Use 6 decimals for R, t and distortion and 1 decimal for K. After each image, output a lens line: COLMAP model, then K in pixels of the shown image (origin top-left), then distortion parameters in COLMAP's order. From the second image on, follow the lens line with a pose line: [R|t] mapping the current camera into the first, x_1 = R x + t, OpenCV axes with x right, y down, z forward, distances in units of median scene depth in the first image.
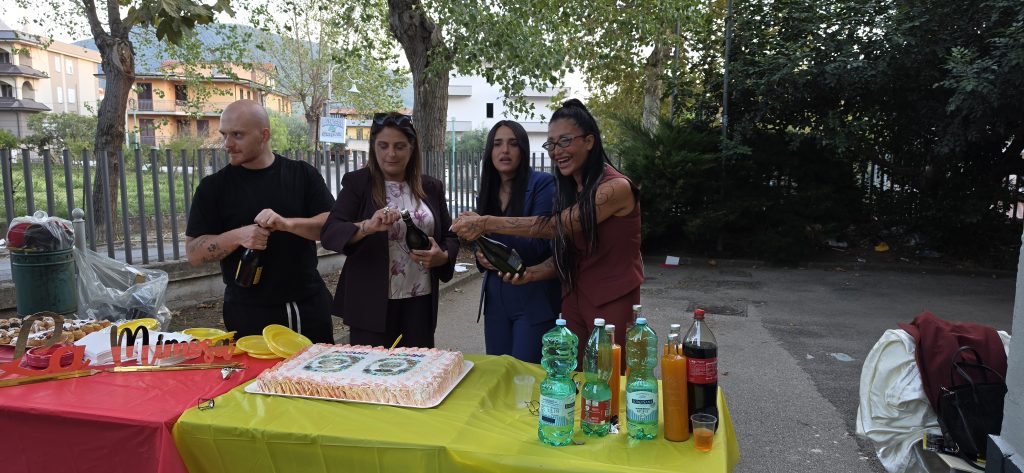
lens RADIAL K [[707.9, 0, 522.0], [0, 707.9, 244.4], [0, 0, 1]] dist [0.067827, -0.094888]
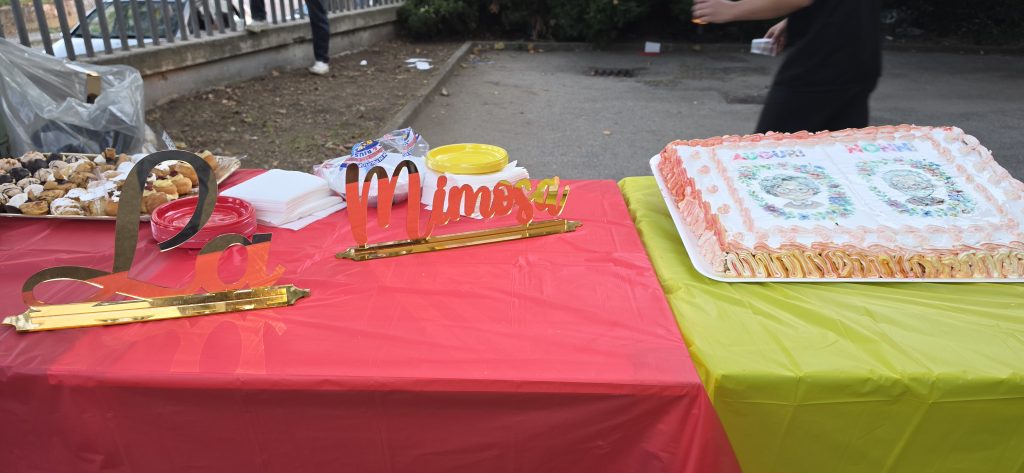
lens RADIAL K [[707.9, 0, 507.9], [0, 707.9, 244.4], [0, 0, 1]] dist [0.067827, -0.094888]
pose [[0.975165, -0.086397, 0.203932, -0.209629], [0.028228, 0.961750, 0.272471, 0.015047], [-0.219672, -0.259948, 0.940304, 0.194574]]
